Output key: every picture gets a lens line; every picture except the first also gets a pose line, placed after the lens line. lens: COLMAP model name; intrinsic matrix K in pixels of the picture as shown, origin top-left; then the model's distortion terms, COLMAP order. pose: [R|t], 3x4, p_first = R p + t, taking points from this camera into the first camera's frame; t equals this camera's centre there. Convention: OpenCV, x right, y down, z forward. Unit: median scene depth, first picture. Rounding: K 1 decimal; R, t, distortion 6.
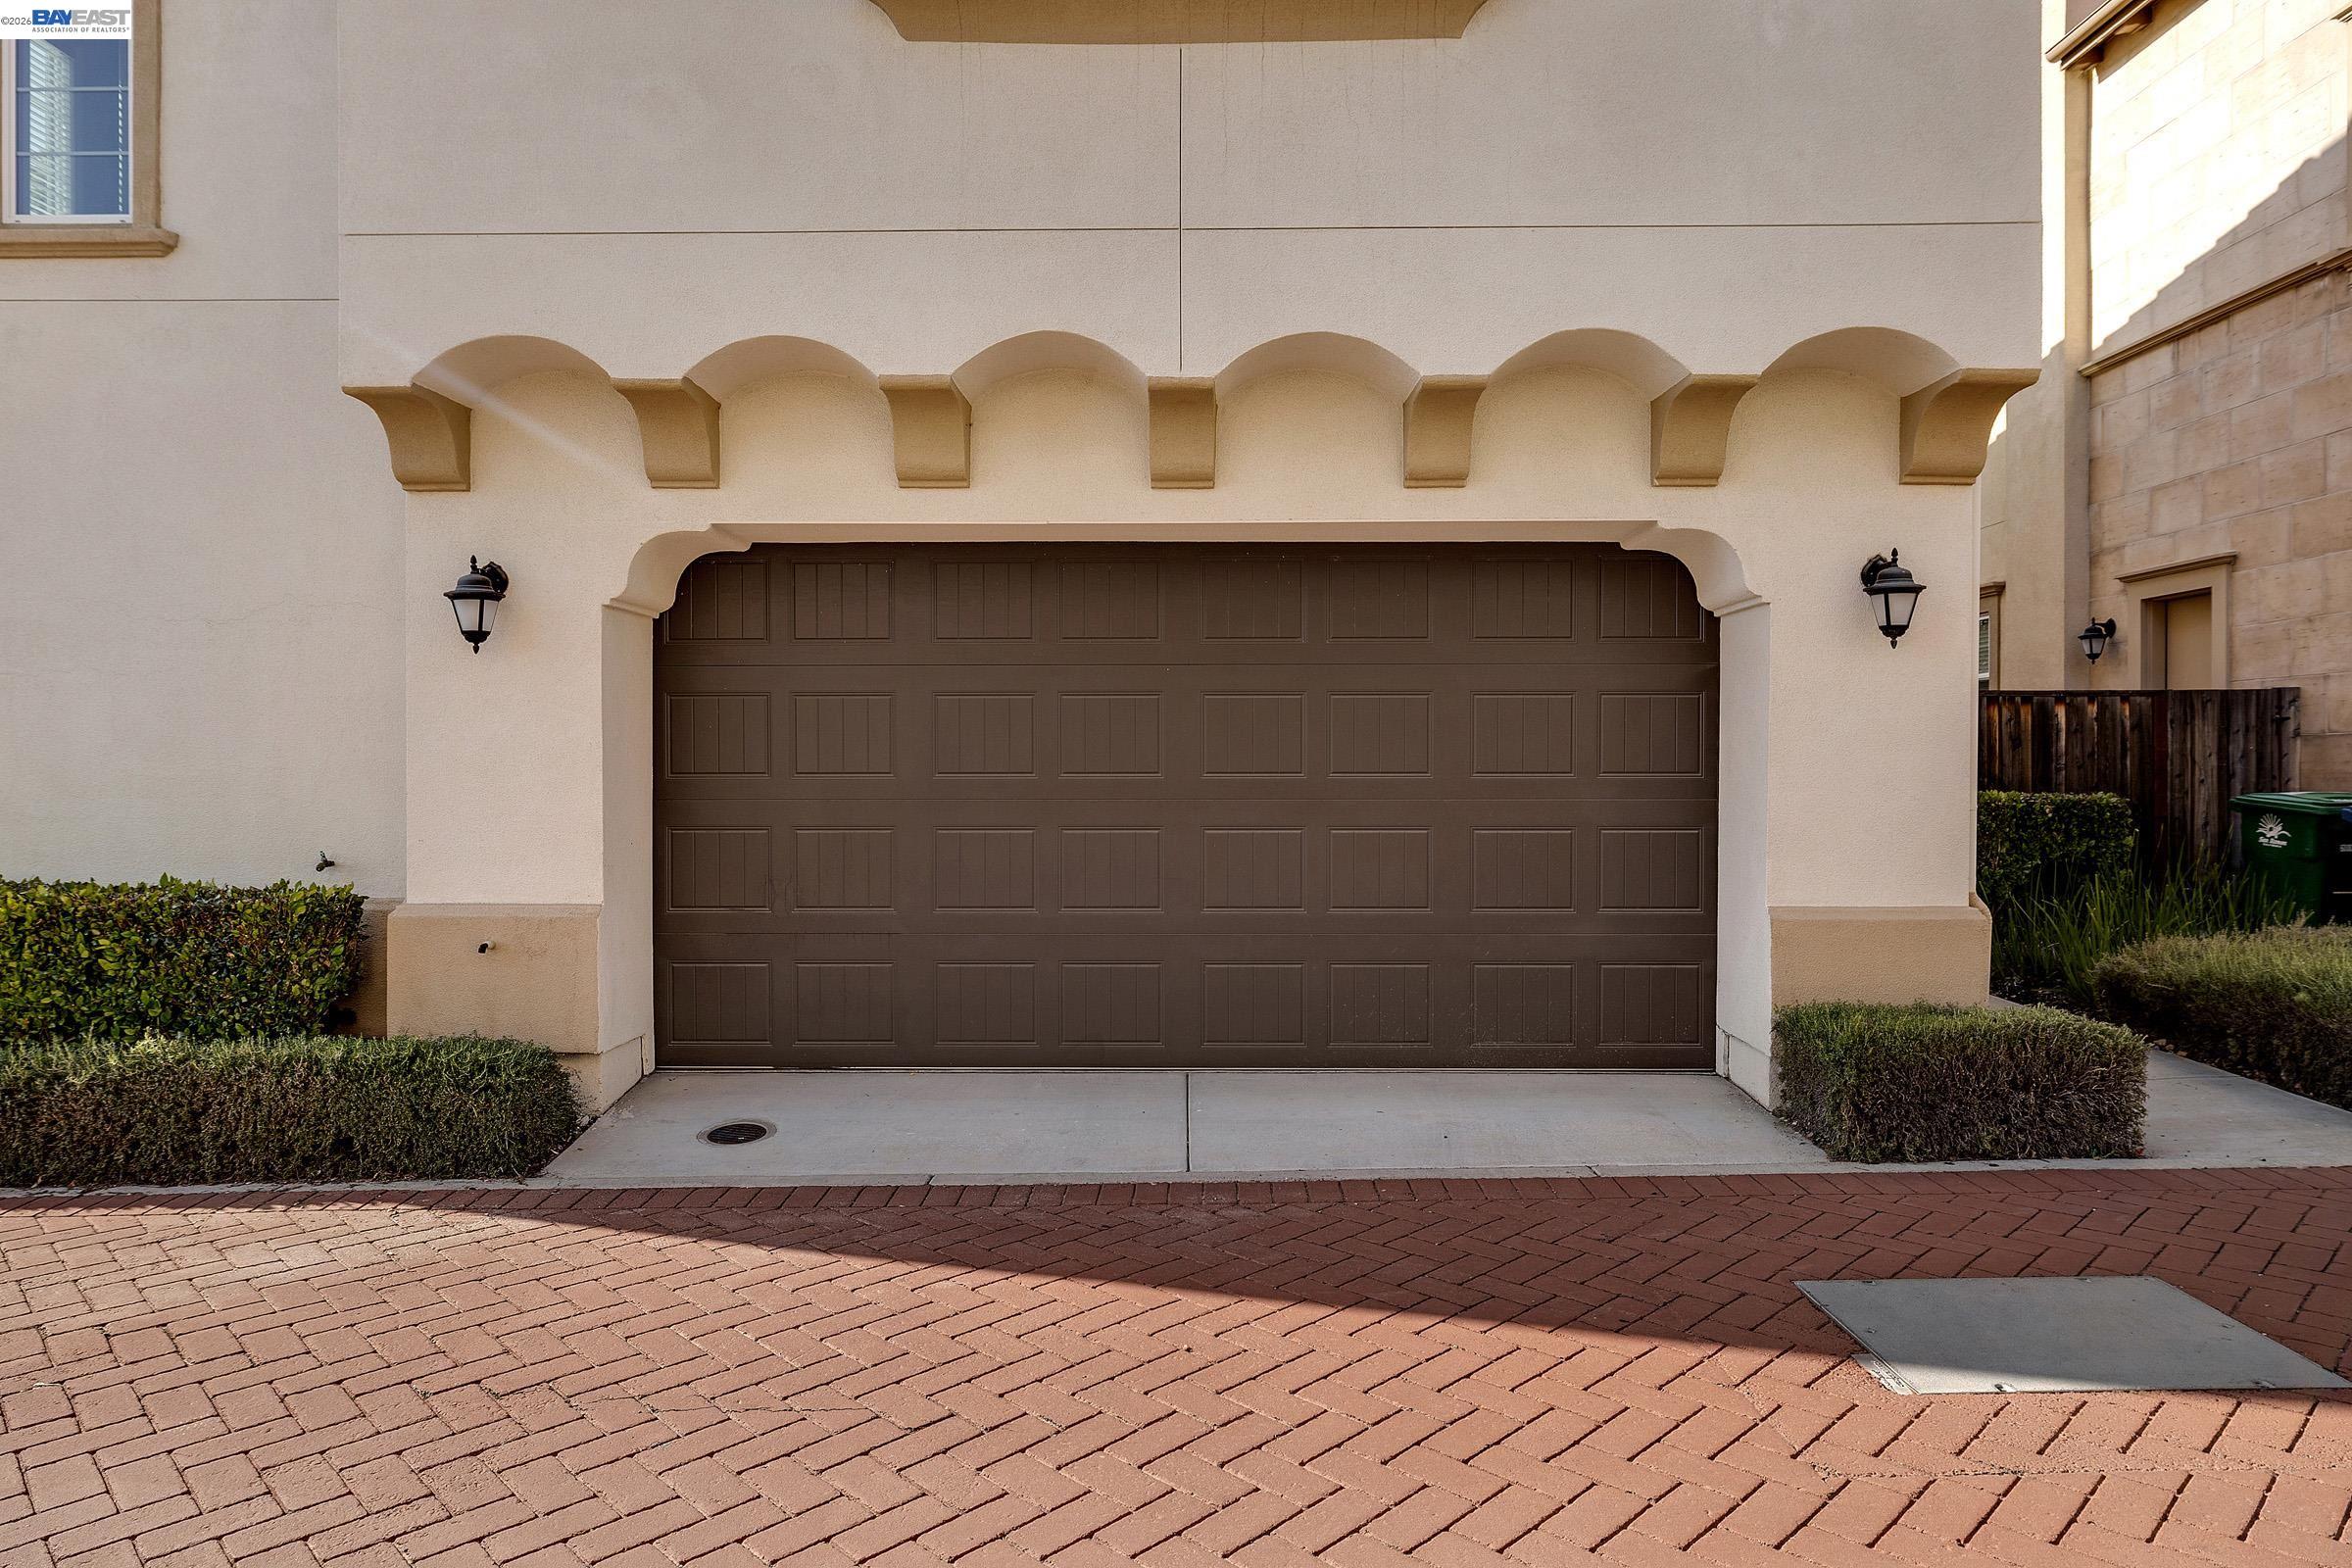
lens RADIAL K [[1491.7, 0, 1176.0], [0, 1491.7, 784.0], [0, 0, 1]] dist [-0.001087, -0.000006]
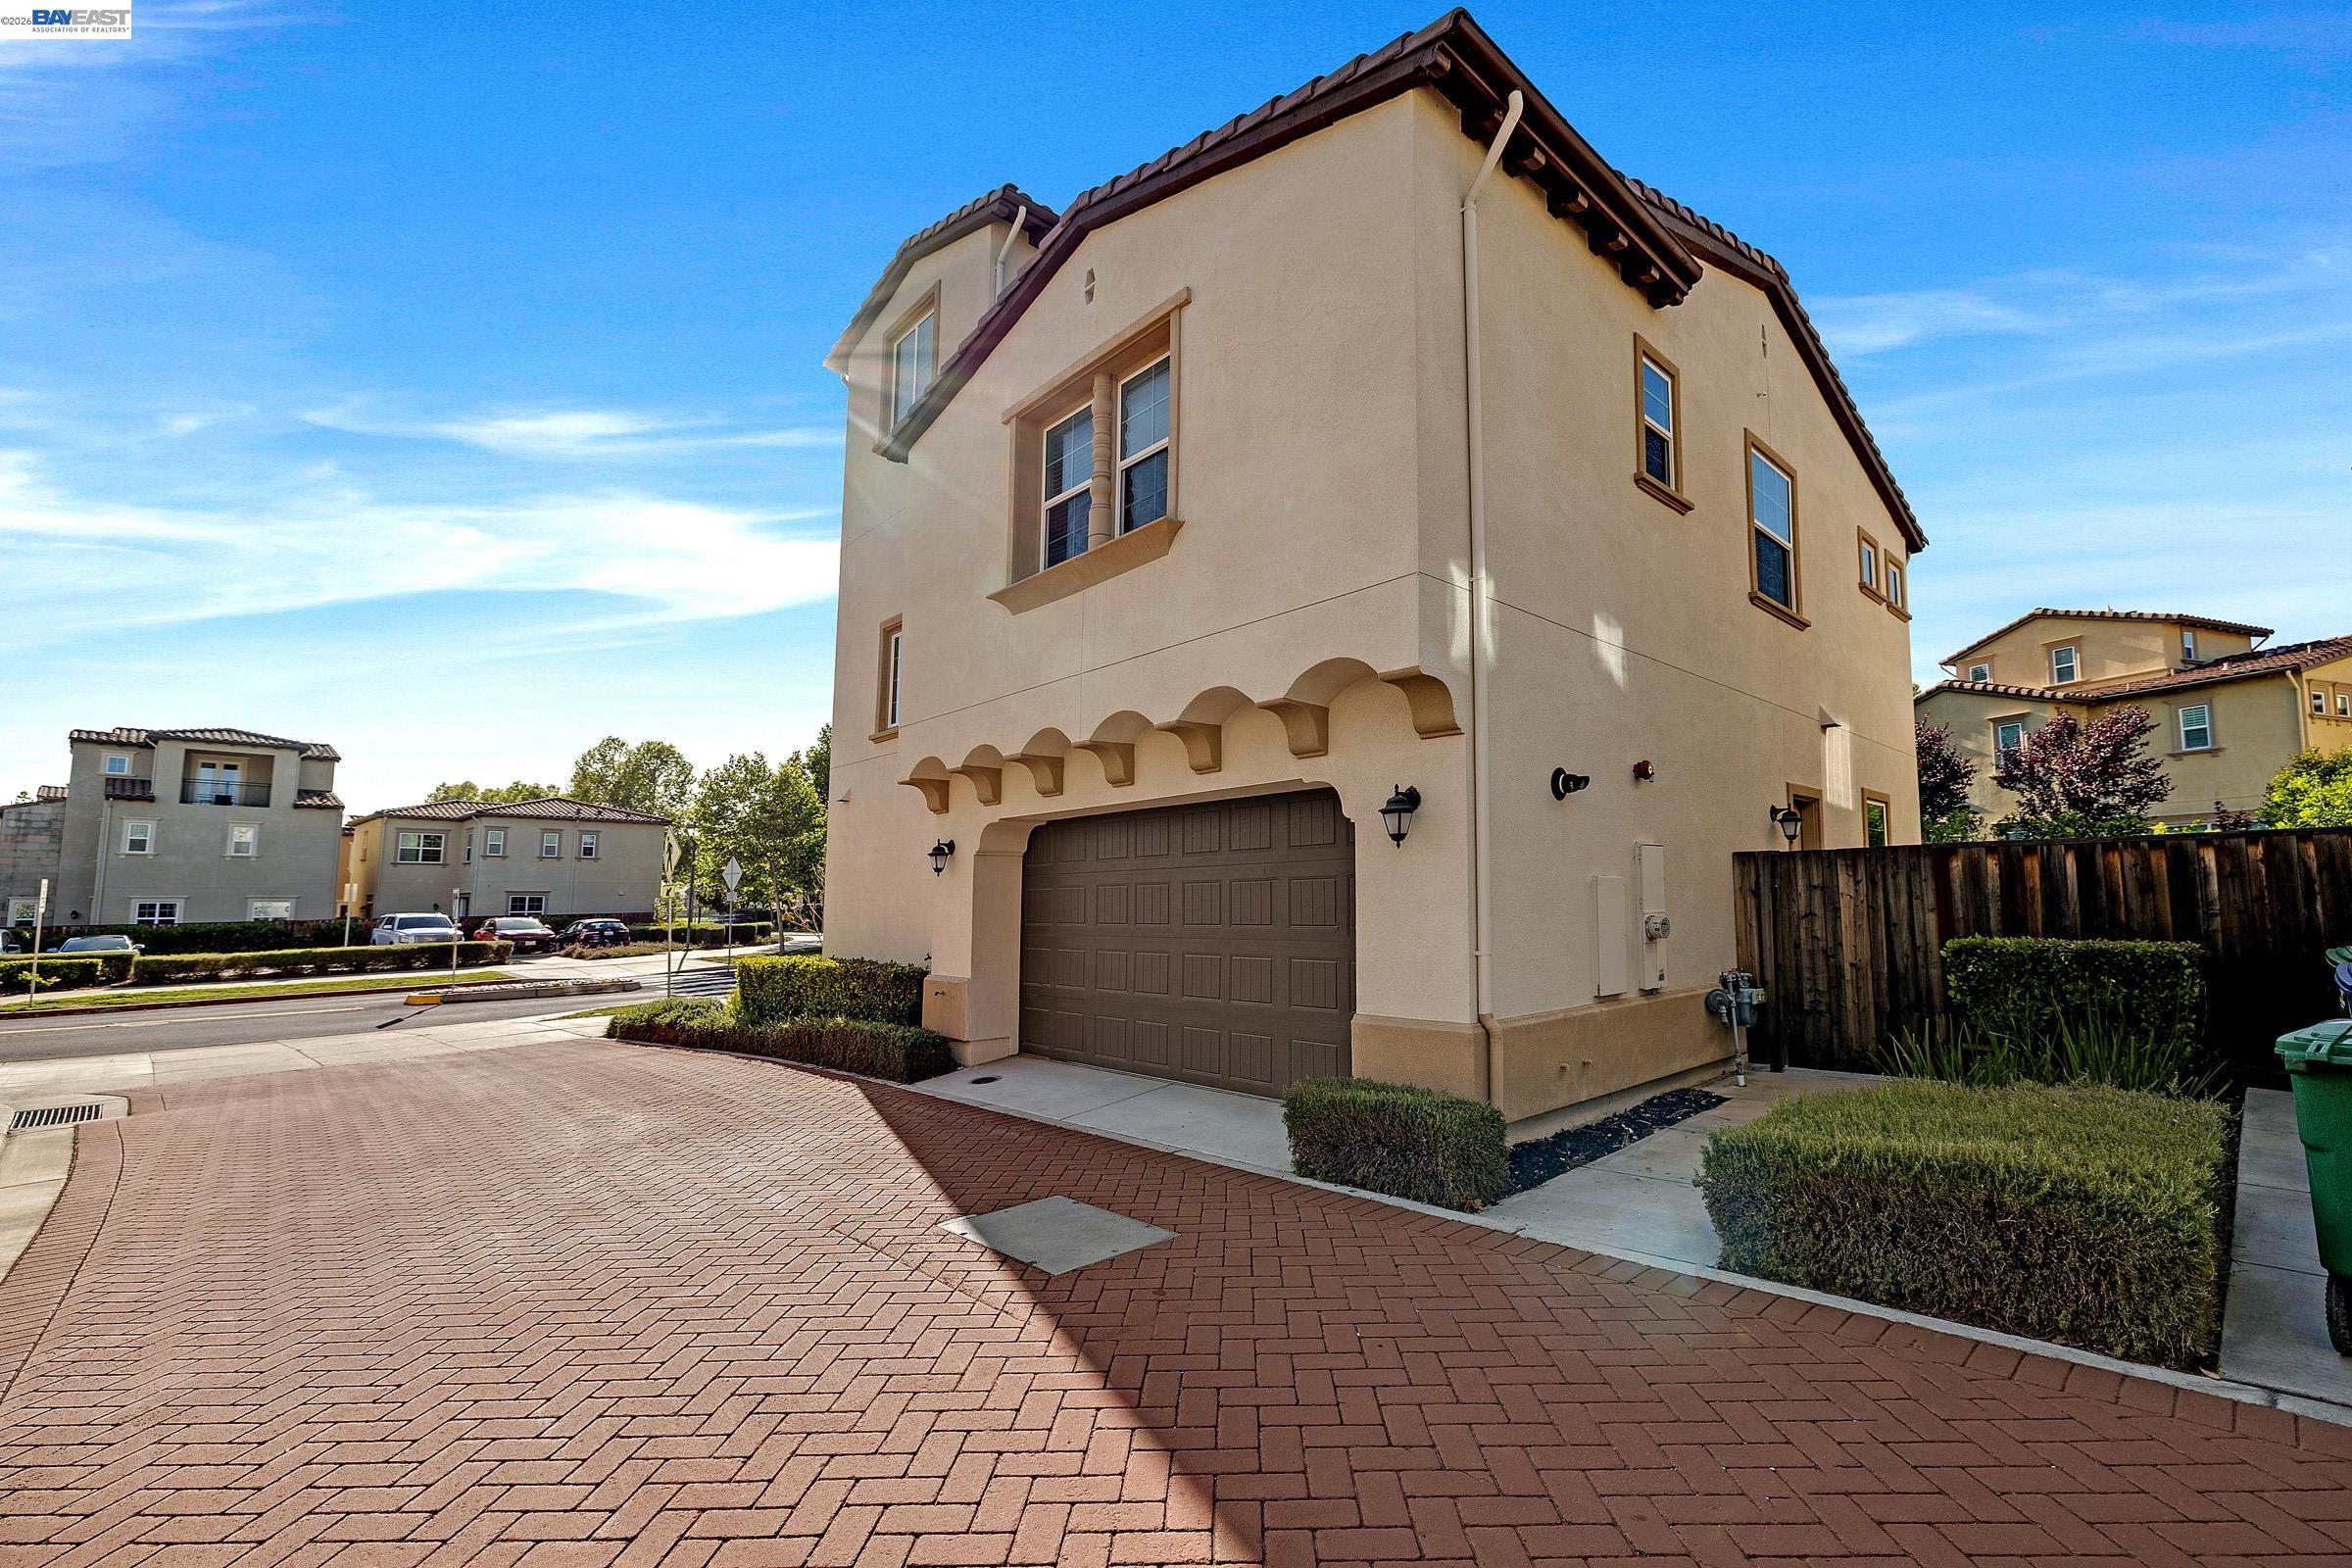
lens RADIAL K [[997.6, 0, 1176.0], [0, 997.6, 784.0], [0, 0, 1]] dist [-0.001440, -0.000419]
pose [[0.684346, -0.096893, -0.722691, 1.025947], [0.003725, 0.991583, -0.129417, -0.022204], [0.729148, 0.085874, 0.678947, 0.120038]]
